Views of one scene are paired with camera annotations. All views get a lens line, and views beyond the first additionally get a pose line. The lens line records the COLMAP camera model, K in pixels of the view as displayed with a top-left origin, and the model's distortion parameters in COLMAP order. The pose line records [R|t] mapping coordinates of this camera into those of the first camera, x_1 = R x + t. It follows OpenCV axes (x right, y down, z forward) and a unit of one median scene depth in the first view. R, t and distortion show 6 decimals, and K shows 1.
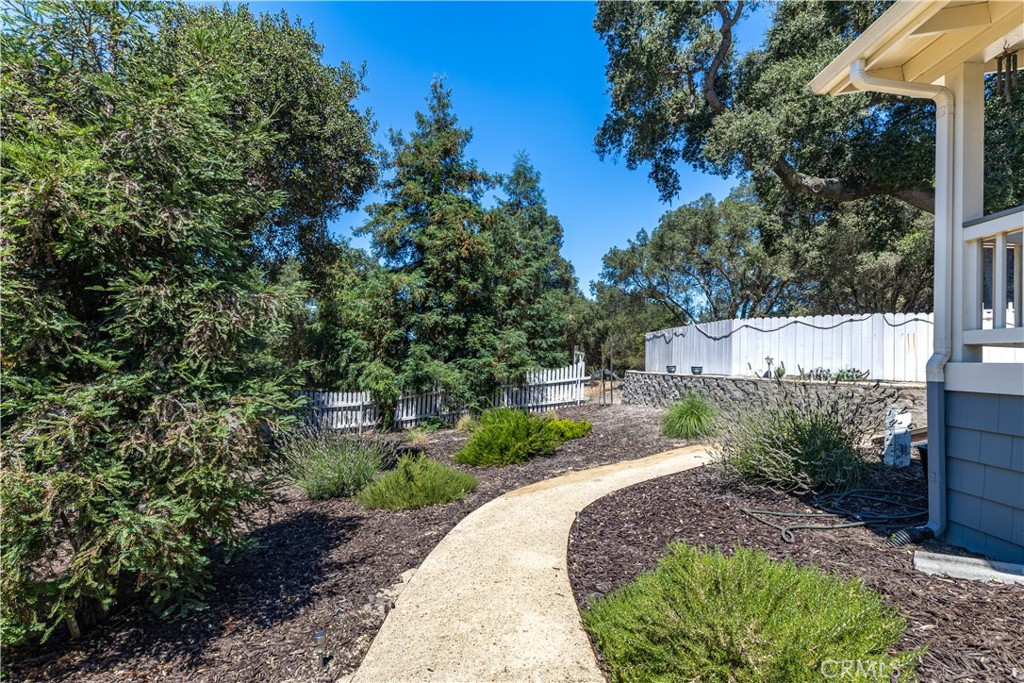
lens RADIAL K [[460.3, 0, 544.4], [0, 460.3, 339.3], [0, 0, 1]] dist [-0.000196, -0.000056]
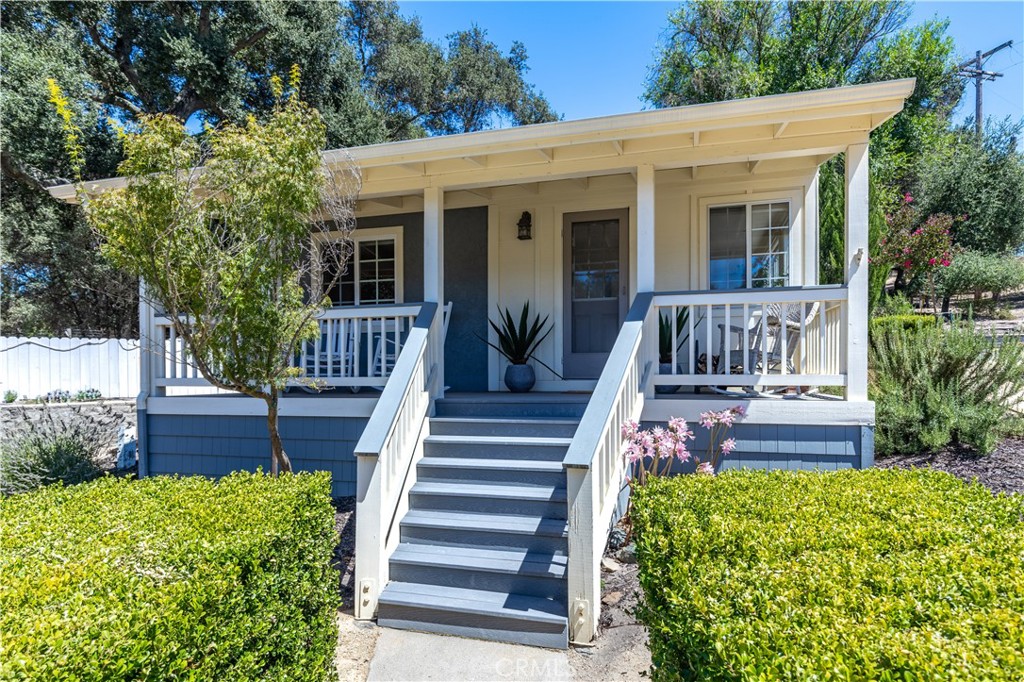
lens RADIAL K [[569.7, 0, 513.6], [0, 569.7, 381.4], [0, 0, 1]] dist [-0.005181, -0.001171]
pose [[0.338870, -0.058705, 0.939000, -0.288214], [-0.025149, 0.997130, 0.071415, -0.089157], [-0.940497, -0.047815, 0.336421, -0.445571]]
